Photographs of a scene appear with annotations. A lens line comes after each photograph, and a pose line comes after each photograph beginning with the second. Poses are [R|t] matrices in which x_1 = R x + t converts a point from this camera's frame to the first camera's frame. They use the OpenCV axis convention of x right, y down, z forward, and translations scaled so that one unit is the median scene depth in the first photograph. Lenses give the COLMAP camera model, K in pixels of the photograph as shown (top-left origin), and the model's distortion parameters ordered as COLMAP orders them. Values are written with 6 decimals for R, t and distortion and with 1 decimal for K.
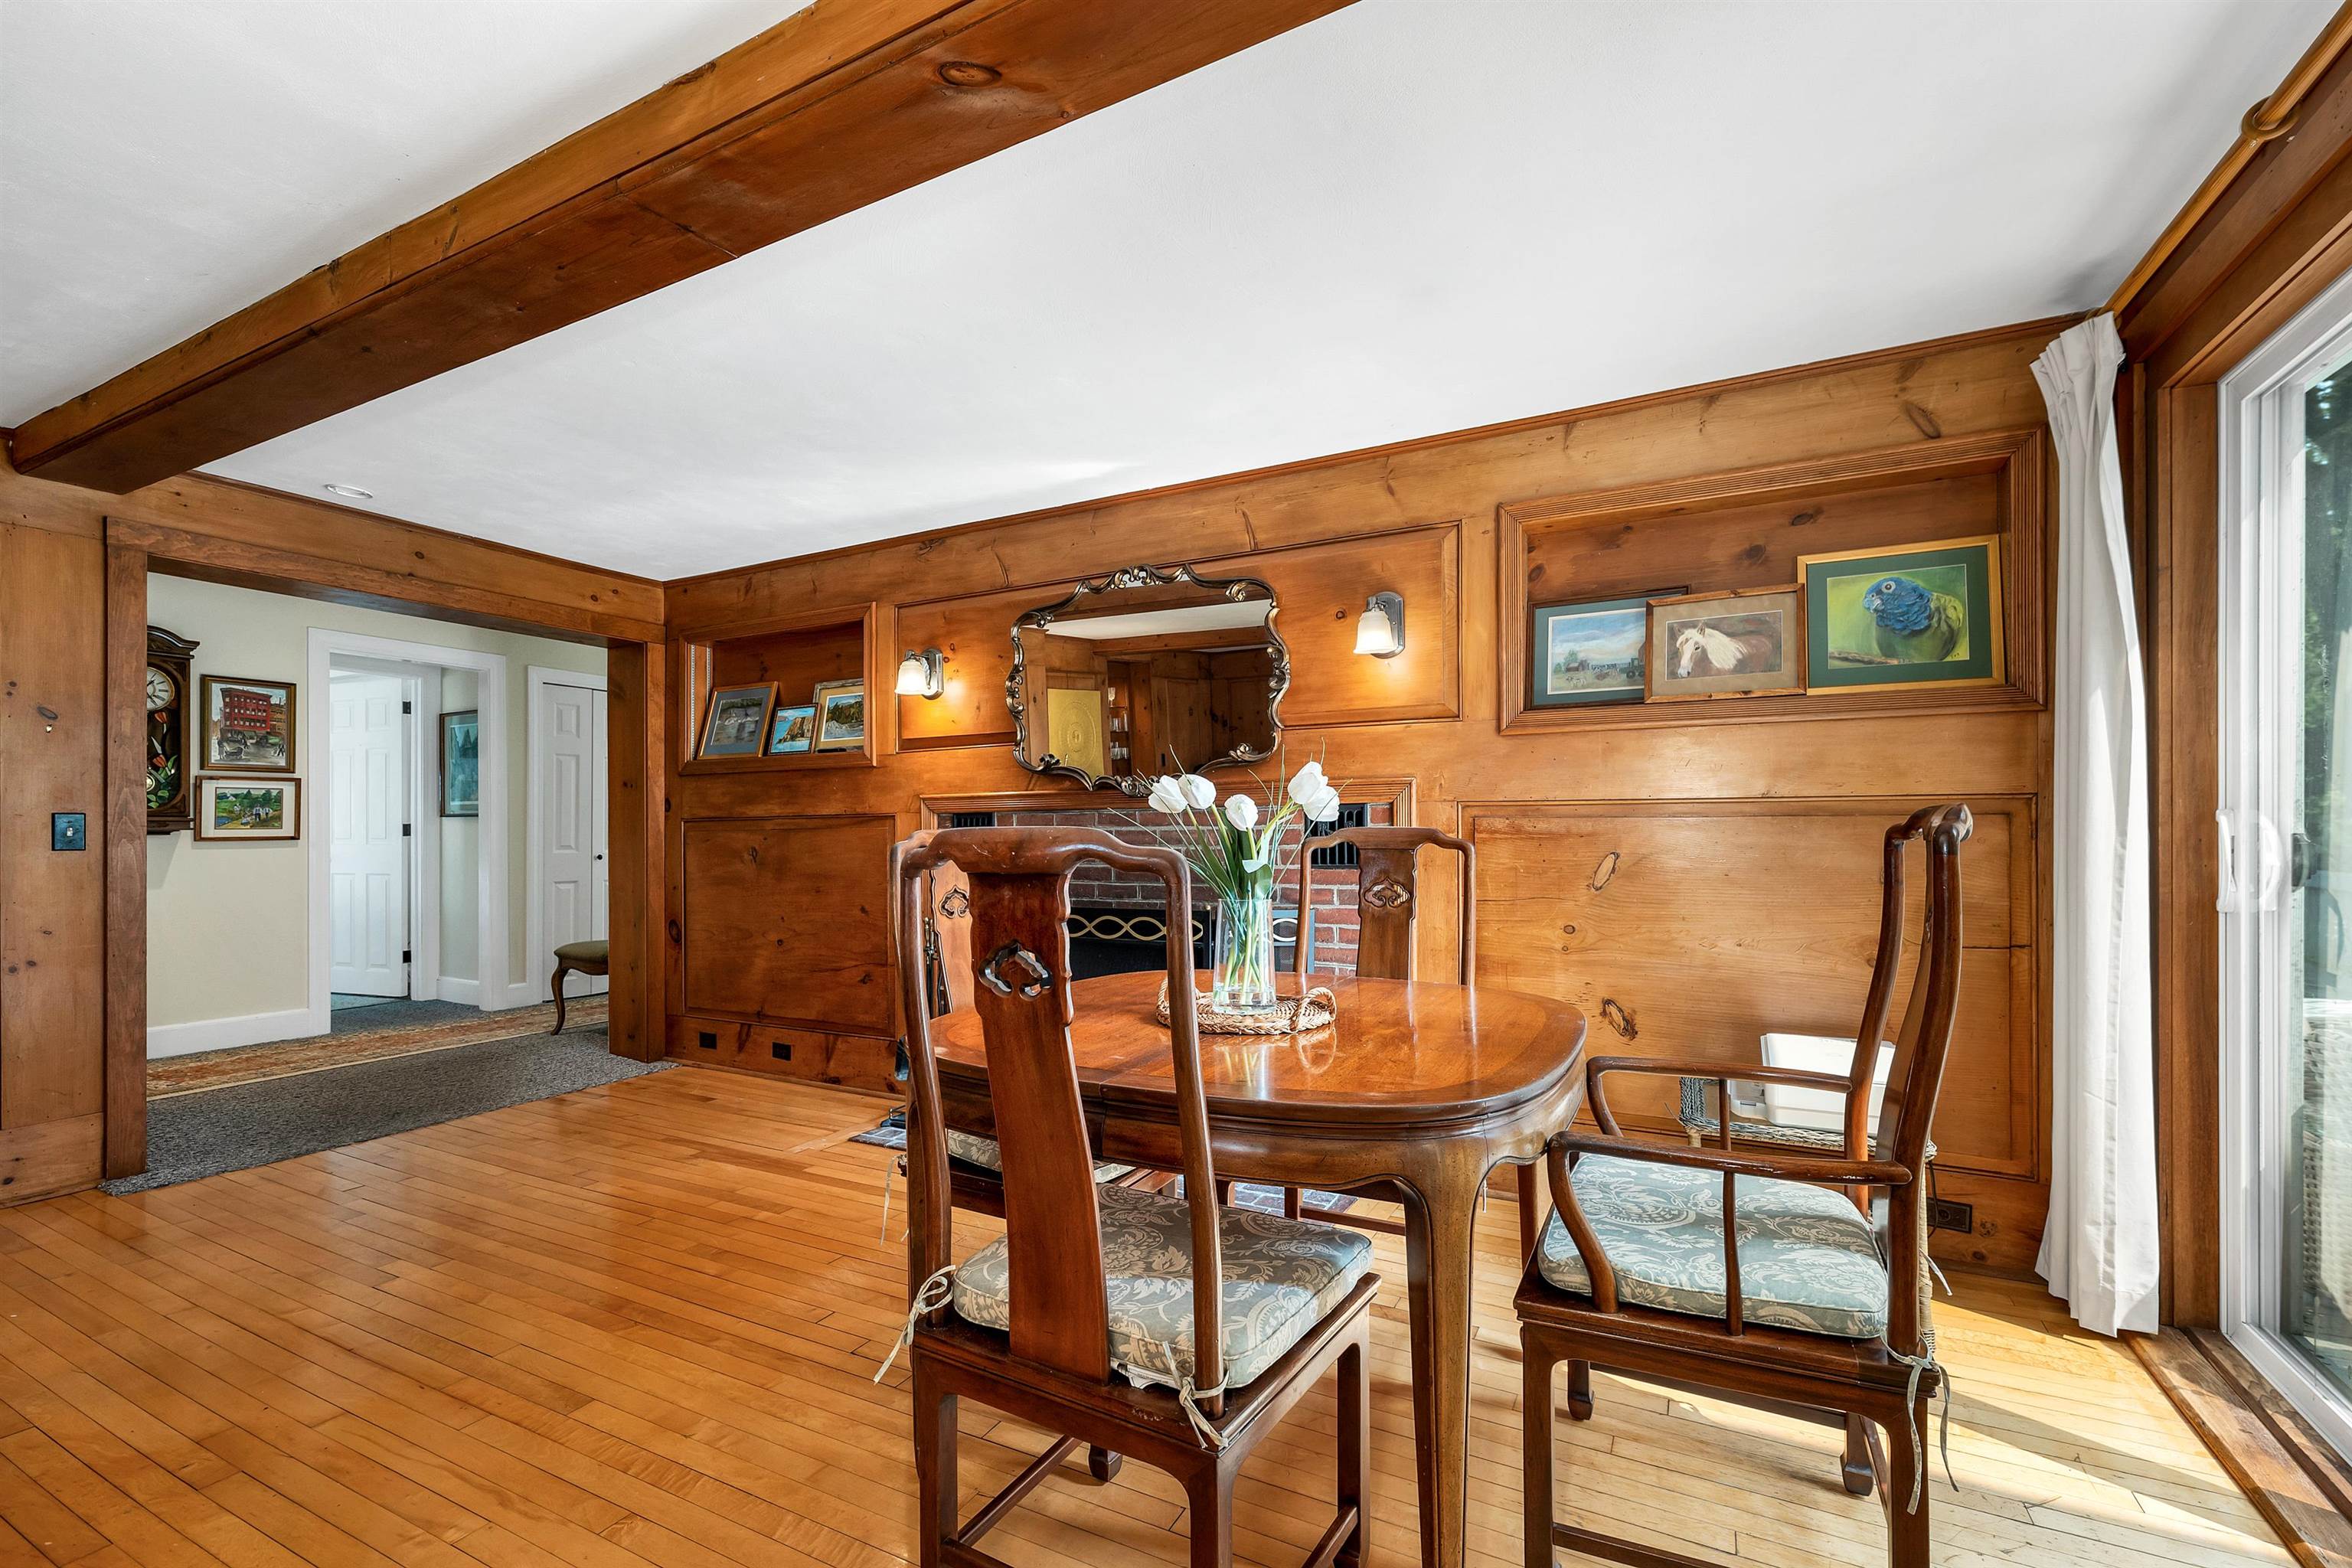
lens RADIAL K [[1009.9, 0, 1165.9], [0, 1009.9, 811.9], [0, 0, 1]] dist [0.002173, 0.000058]
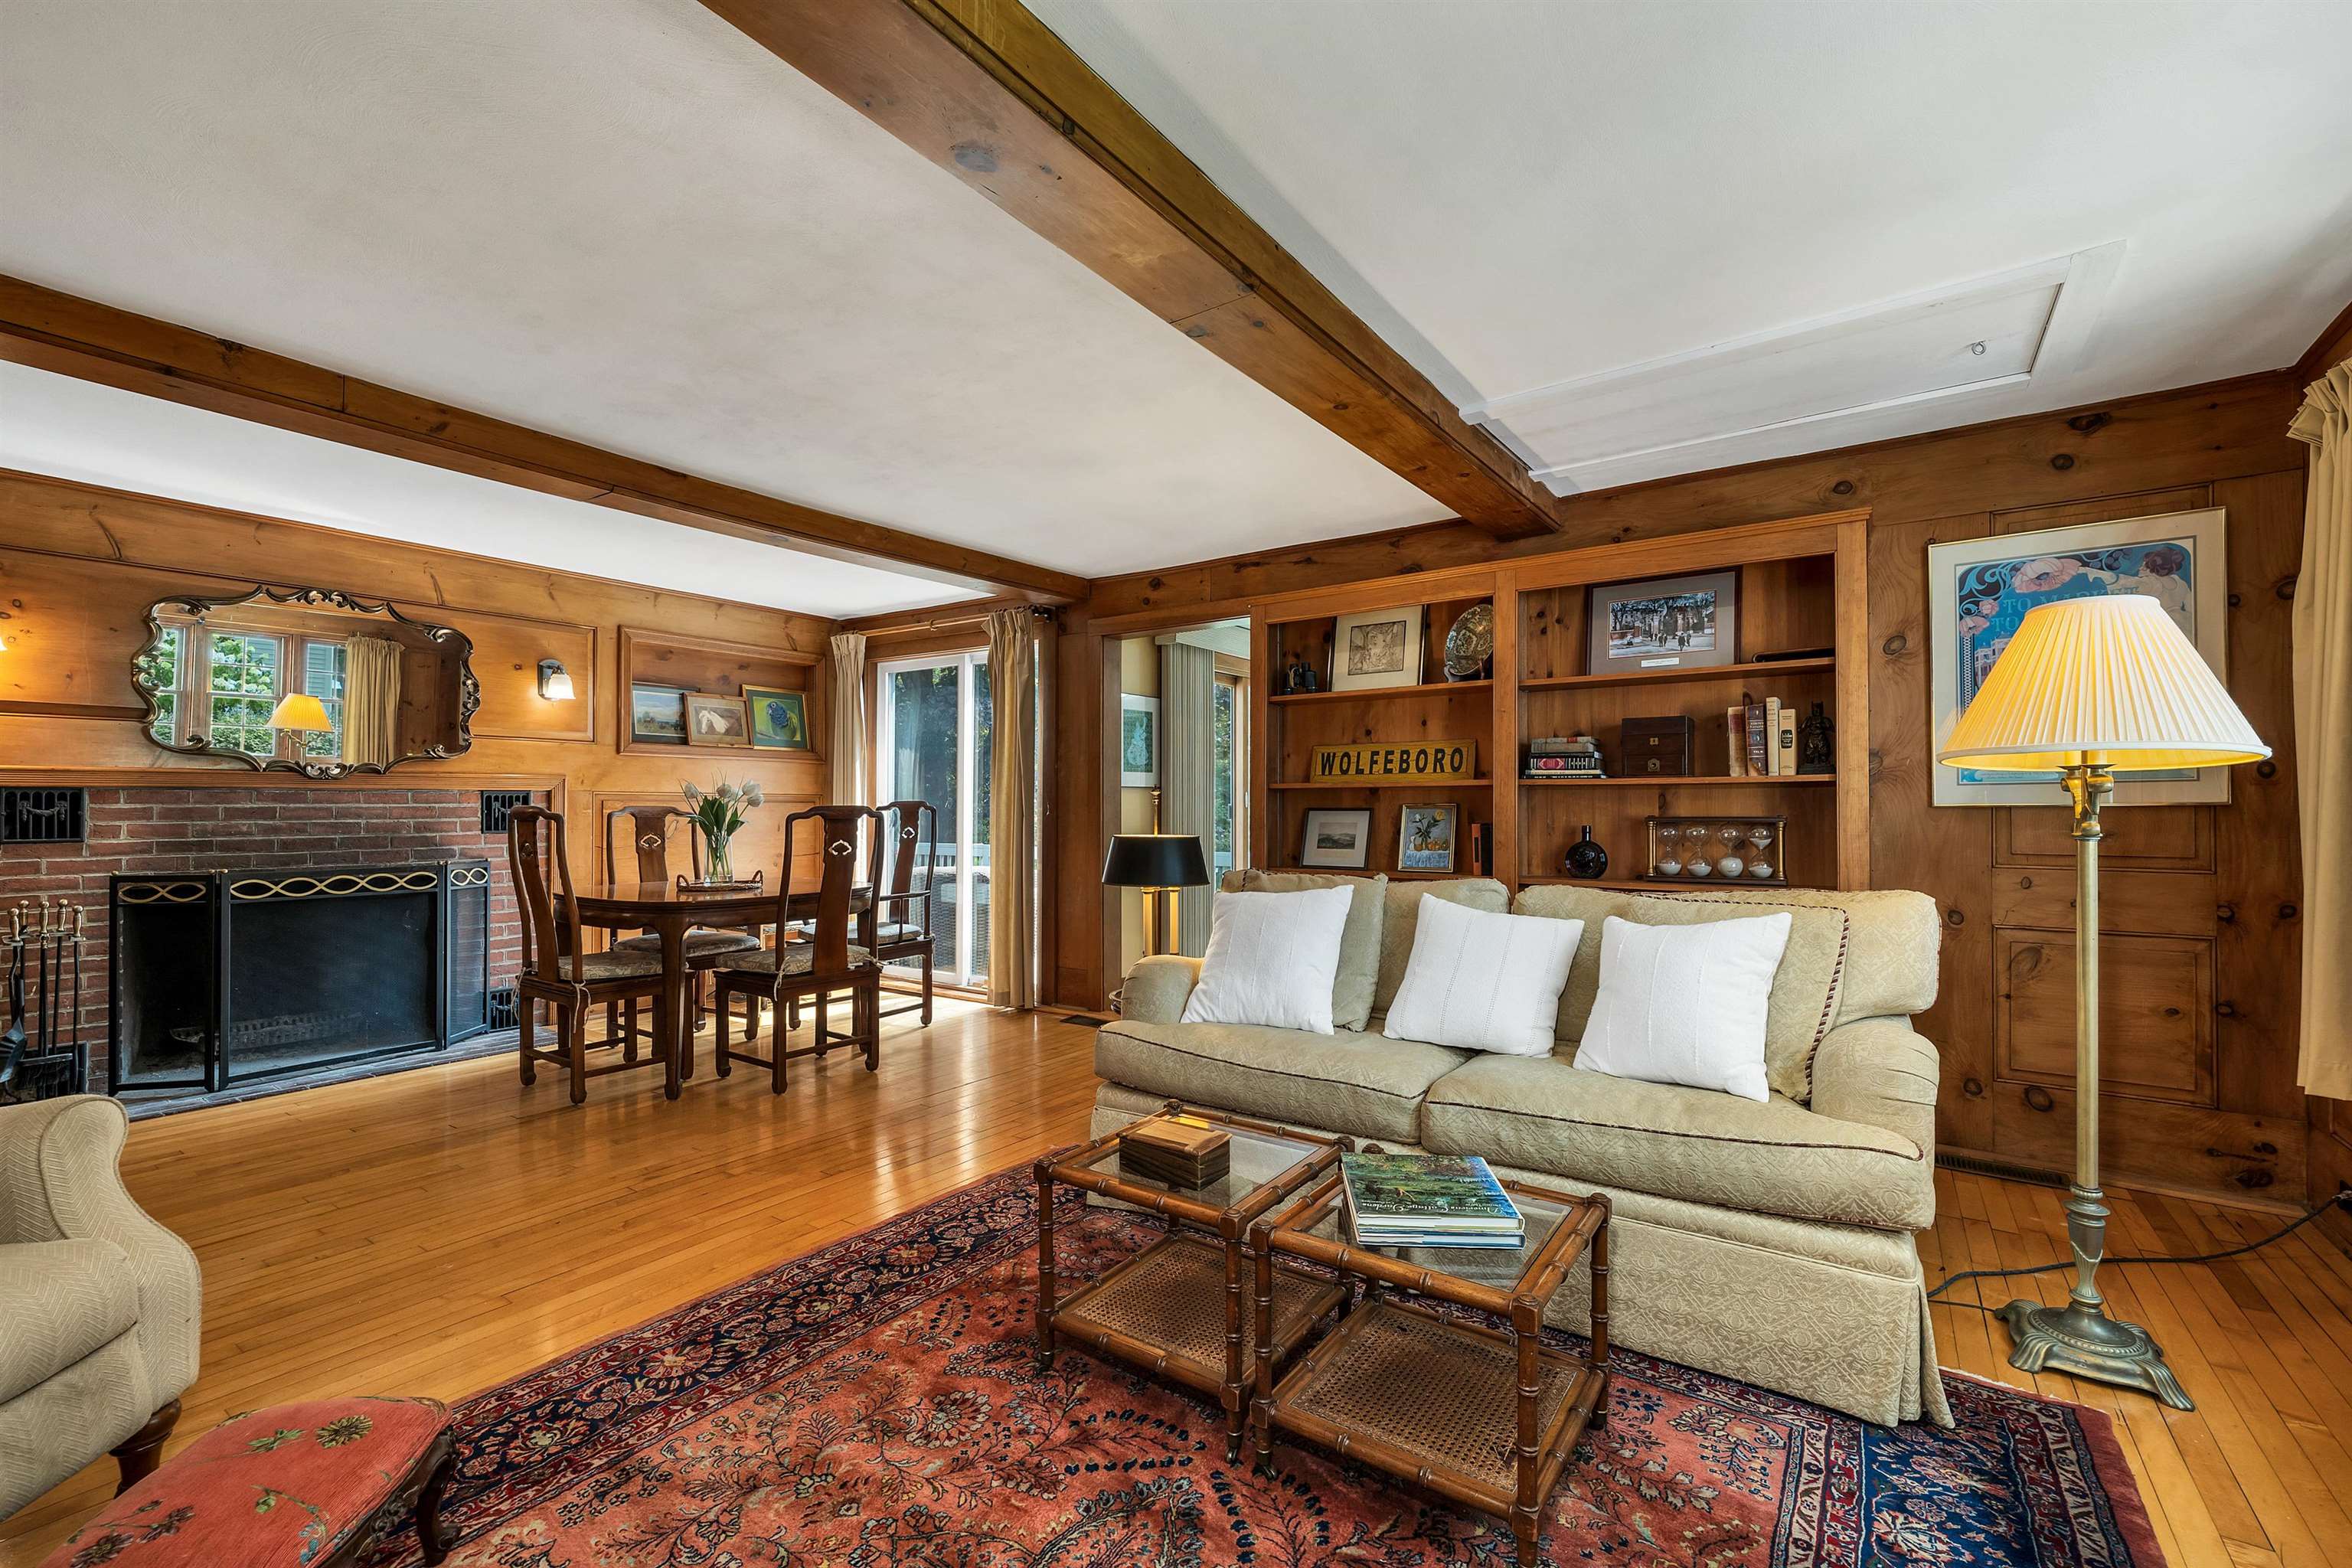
lens RADIAL K [[973.3, 0, 1181.2], [0, 973.3, 797.6], [0, 0, 1]] dist [0.001912, -0.000148]
pose [[0.121493, 0.014236, 0.992490, -1.232782], [-0.019634, 0.999736, -0.011937, 0.000466], [-0.992398, -0.018036, 0.121741, -0.192470]]
